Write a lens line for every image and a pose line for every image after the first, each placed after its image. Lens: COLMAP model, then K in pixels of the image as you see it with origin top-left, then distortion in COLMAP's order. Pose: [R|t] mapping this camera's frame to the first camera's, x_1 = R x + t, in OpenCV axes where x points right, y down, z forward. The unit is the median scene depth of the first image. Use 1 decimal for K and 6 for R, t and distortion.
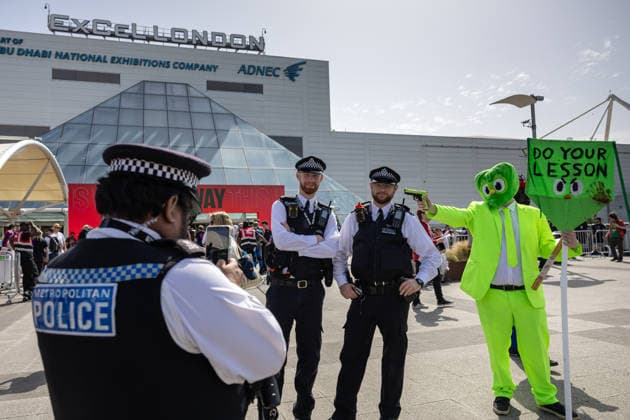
lens RADIAL K [[455.3, 0, 302.9], [0, 455.3, 205.3], [0, 0, 1]] dist [0.012044, 0.007142]
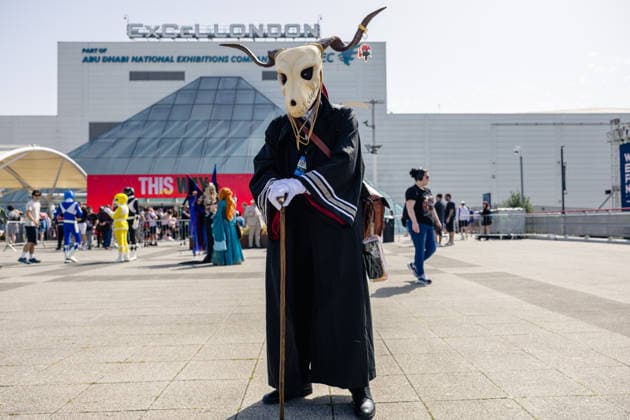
lens RADIAL K [[493.7, 0, 320.6], [0, 493.7, 204.2], [0, 0, 1]] dist [0.003657, 0.015374]
pose [[0.964409, 0.008040, -0.264294, 0.255638], [0.001497, 0.999356, 0.035865, -0.006671], [0.264412, -0.034985, 0.963775, -0.091266]]
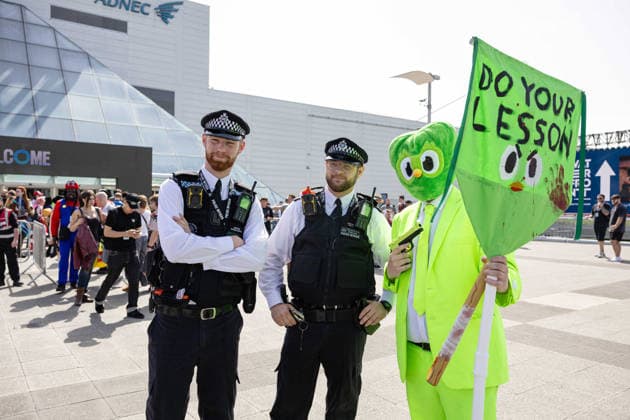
lens RADIAL K [[493.7, 0, 318.2], [0, 493.7, 207.6], [0, 0, 1]] dist [0.003657, 0.015374]
pose [[0.955448, 0.040103, 0.292424, -0.007321], [-0.059118, 0.996652, 0.056478, -0.001941], [-0.289180, -0.071249, 0.954620, 0.028220]]
